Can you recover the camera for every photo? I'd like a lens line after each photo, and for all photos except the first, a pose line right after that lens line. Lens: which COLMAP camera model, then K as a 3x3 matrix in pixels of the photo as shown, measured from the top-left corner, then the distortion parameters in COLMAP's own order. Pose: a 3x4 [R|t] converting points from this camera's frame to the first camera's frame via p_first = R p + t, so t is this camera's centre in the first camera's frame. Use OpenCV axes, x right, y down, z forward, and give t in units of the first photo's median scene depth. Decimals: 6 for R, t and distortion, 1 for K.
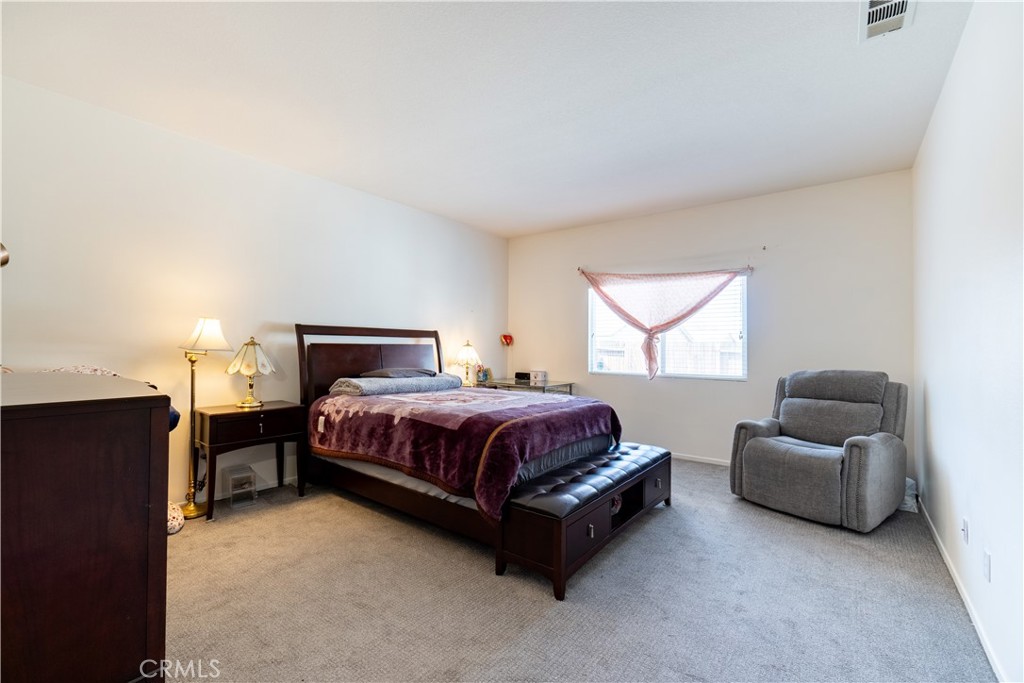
lens RADIAL K [[442.4, 0, 511.6], [0, 442.4, 342.0], [0, 0, 1]] dist [-0.001439, 0.000520]
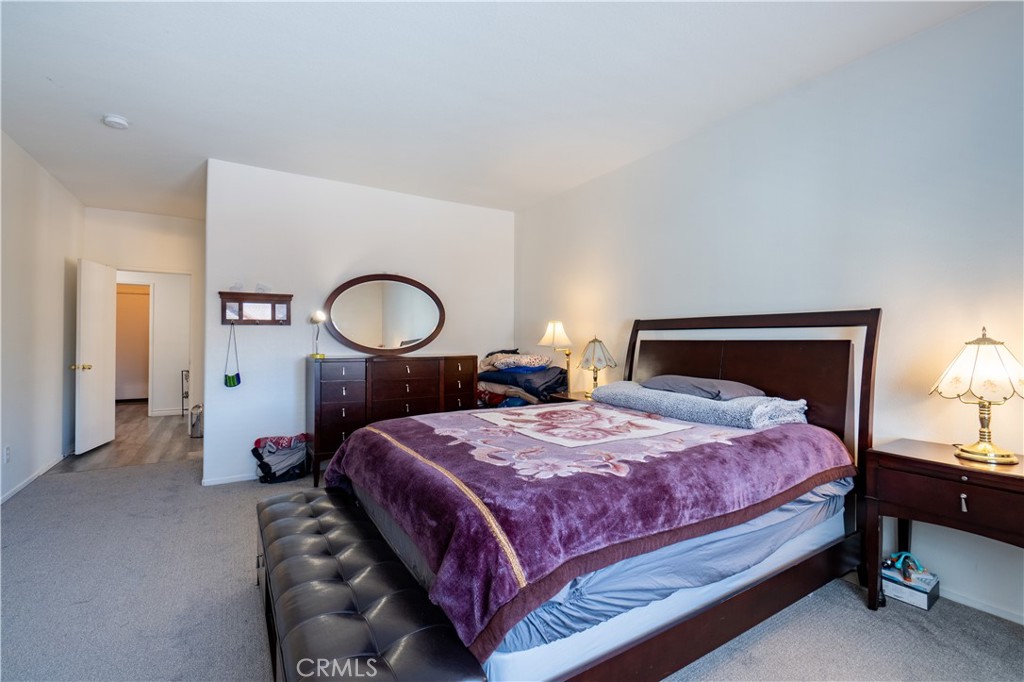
lens RADIAL K [[442.4, 0, 510.4], [0, 442.4, 341.2], [0, 0, 1]] dist [-0.001439, 0.000520]
pose [[-0.359621, -0.008403, -0.933061, 0.441880], [0.001040, 0.999955, -0.009407, 0.012454], [0.933098, -0.004353, -0.359596, 0.954127]]
